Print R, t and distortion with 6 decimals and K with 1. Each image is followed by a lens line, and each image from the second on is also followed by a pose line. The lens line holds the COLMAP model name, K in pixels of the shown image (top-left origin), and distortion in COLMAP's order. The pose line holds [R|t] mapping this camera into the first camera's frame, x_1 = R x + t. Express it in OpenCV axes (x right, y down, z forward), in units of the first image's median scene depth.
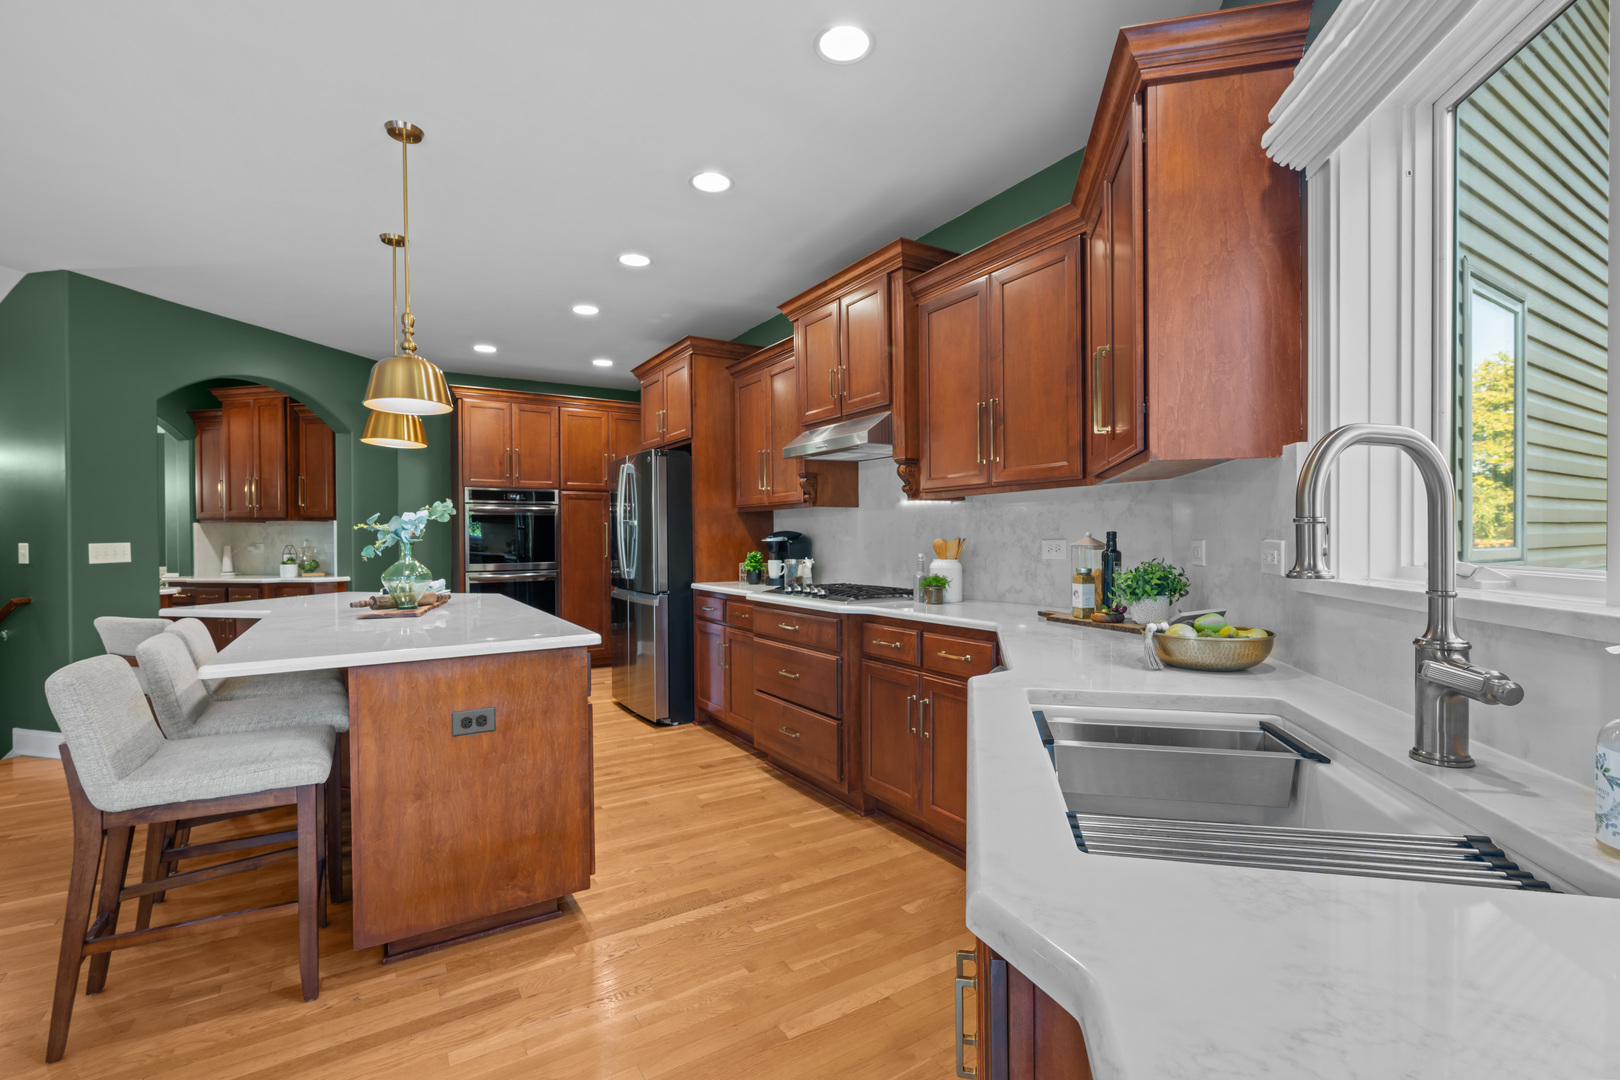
lens RADIAL K [[720.5, 0, 810.5], [0, 720.5, 540.3], [0, 0, 1]] dist [-0.000045, -0.000002]
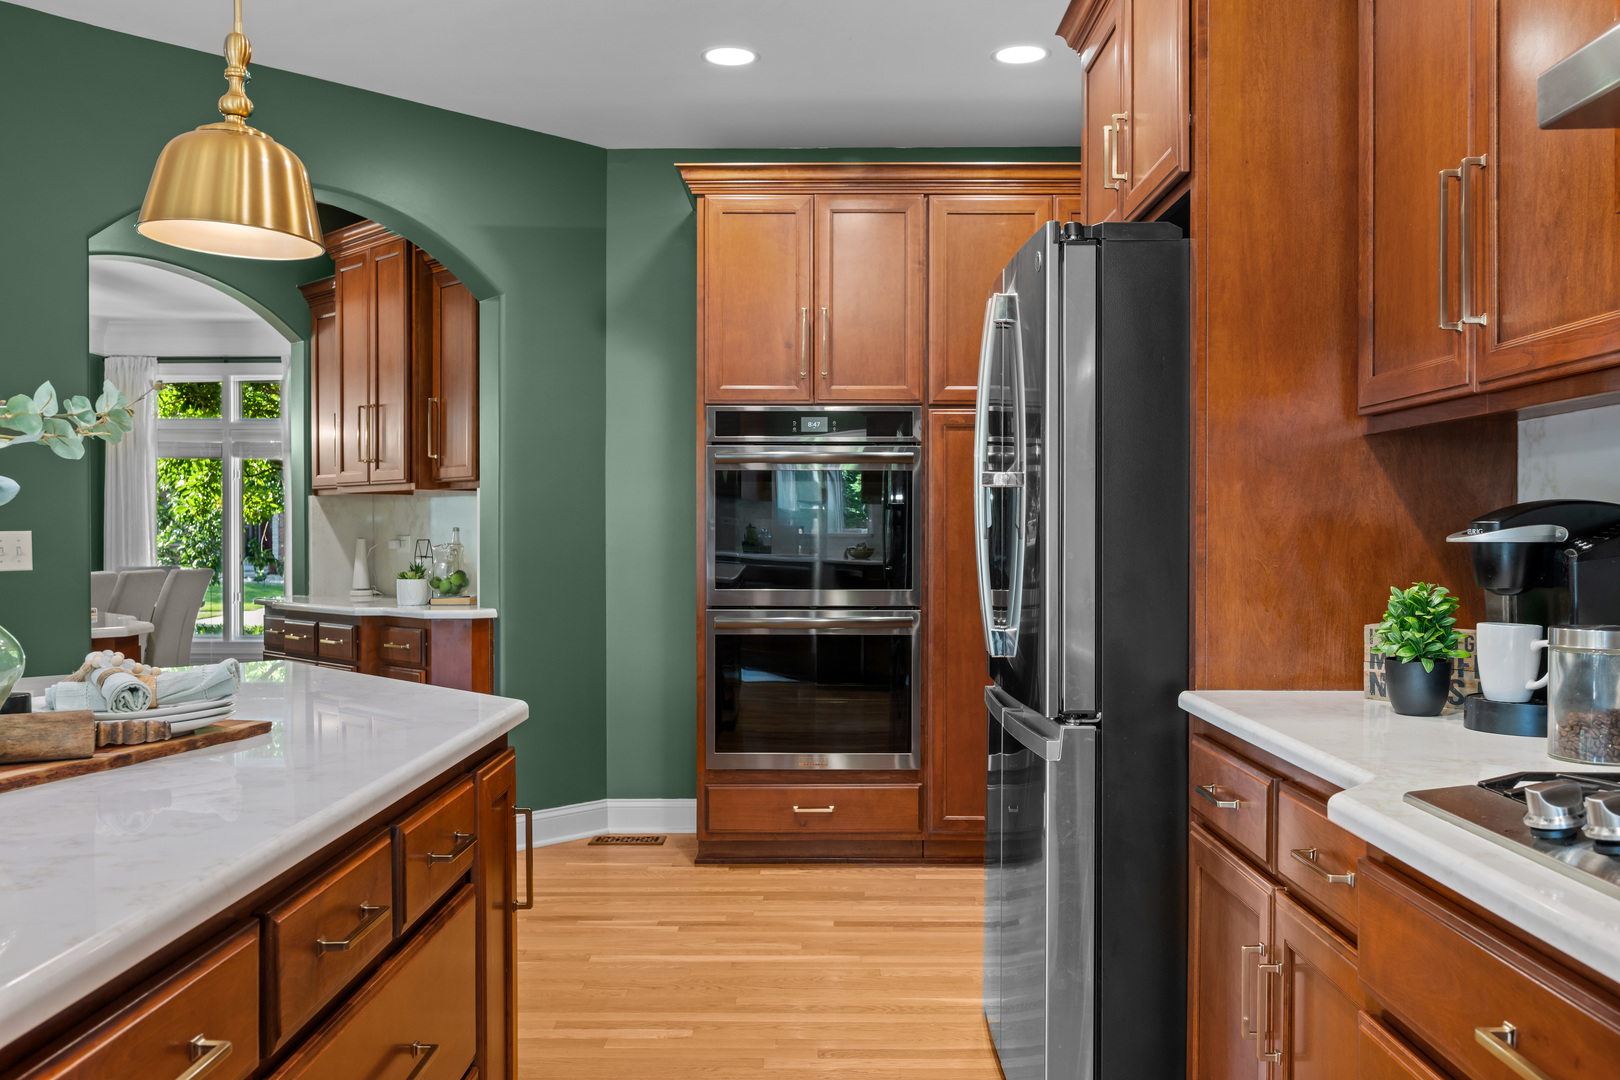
lens RADIAL K [[1353.1, 0, 812.1], [0, 1353.1, 546.1], [0, 0, 1]] dist [-0.001594, 0.000784]
pose [[0.843458, 0.012729, -0.537044, -0.003912], [-0.009074, 0.999914, 0.009449, 0.000074], [0.537118, -0.003097, 0.843501, 0.472709]]
